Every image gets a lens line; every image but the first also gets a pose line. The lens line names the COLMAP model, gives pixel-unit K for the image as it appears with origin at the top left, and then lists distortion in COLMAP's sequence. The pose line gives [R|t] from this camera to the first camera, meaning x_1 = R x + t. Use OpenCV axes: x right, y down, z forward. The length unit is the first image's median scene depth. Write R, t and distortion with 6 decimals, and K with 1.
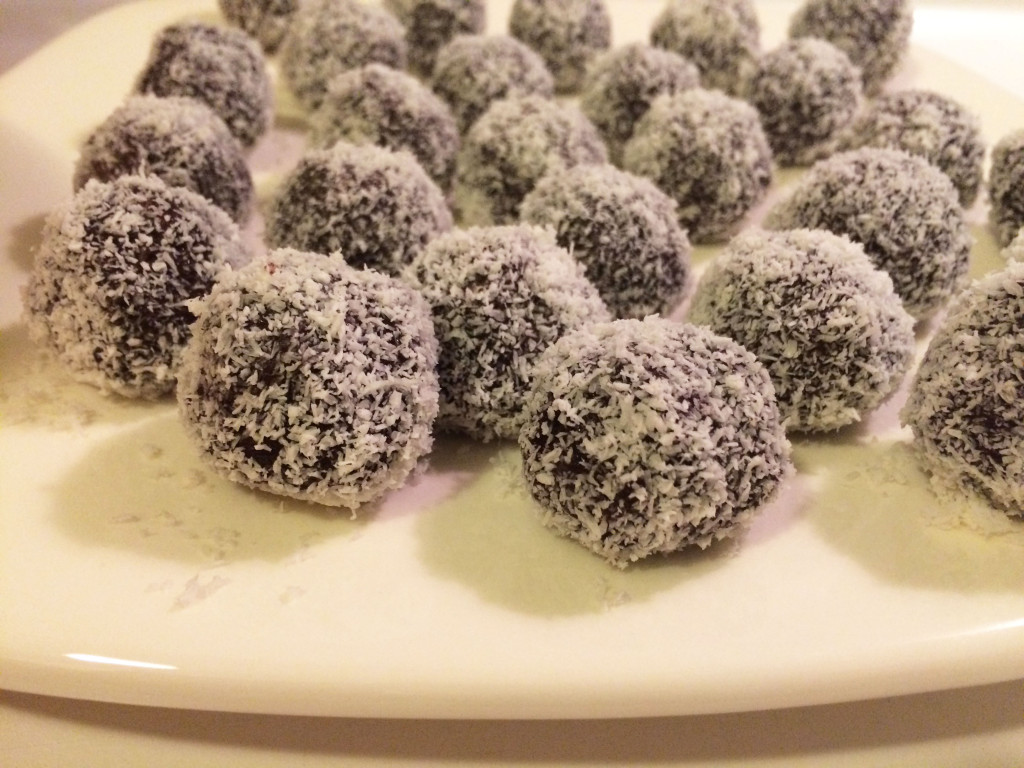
lens RADIAL K [[905.0, 0, 512.0], [0, 905.0, 384.0], [0, 0, 1]] dist [0.069402, -0.142519]
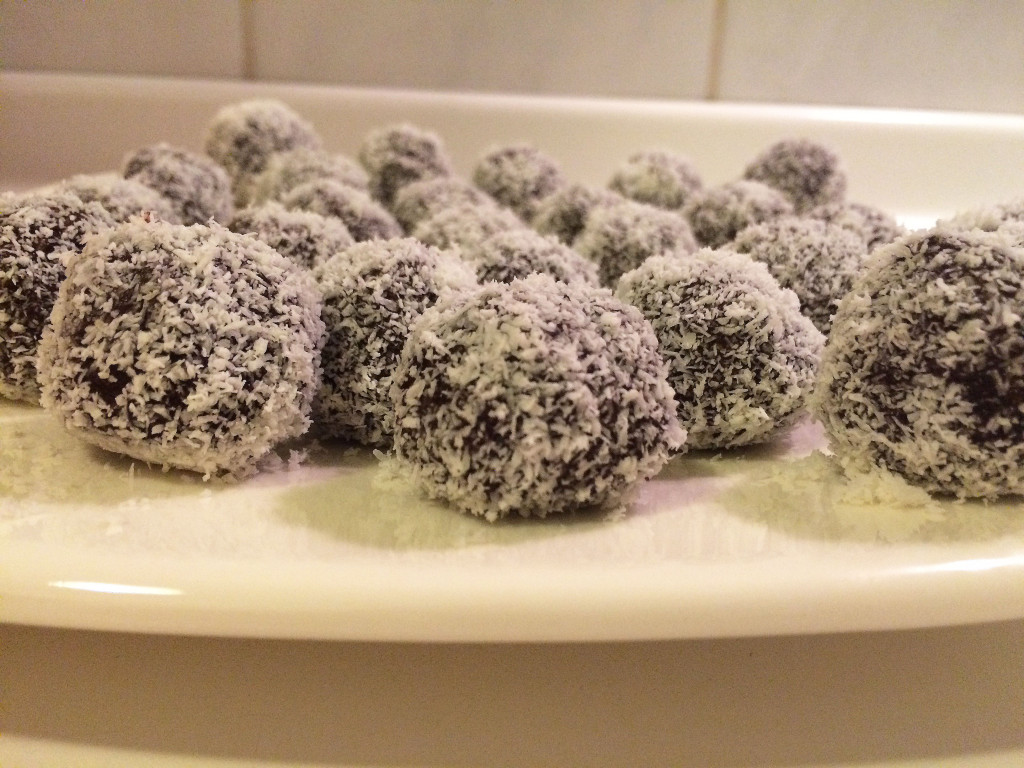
lens RADIAL K [[905.0, 0, 512.0], [0, 905.0, 384.0], [0, 0, 1]] dist [0.069402, -0.142519]
pose [[0.999783, 0.012599, -0.016567, 0.134702], [-0.016931, 0.955268, -0.295257, 0.294438], [0.012106, 0.295473, 0.955274, 0.090040]]
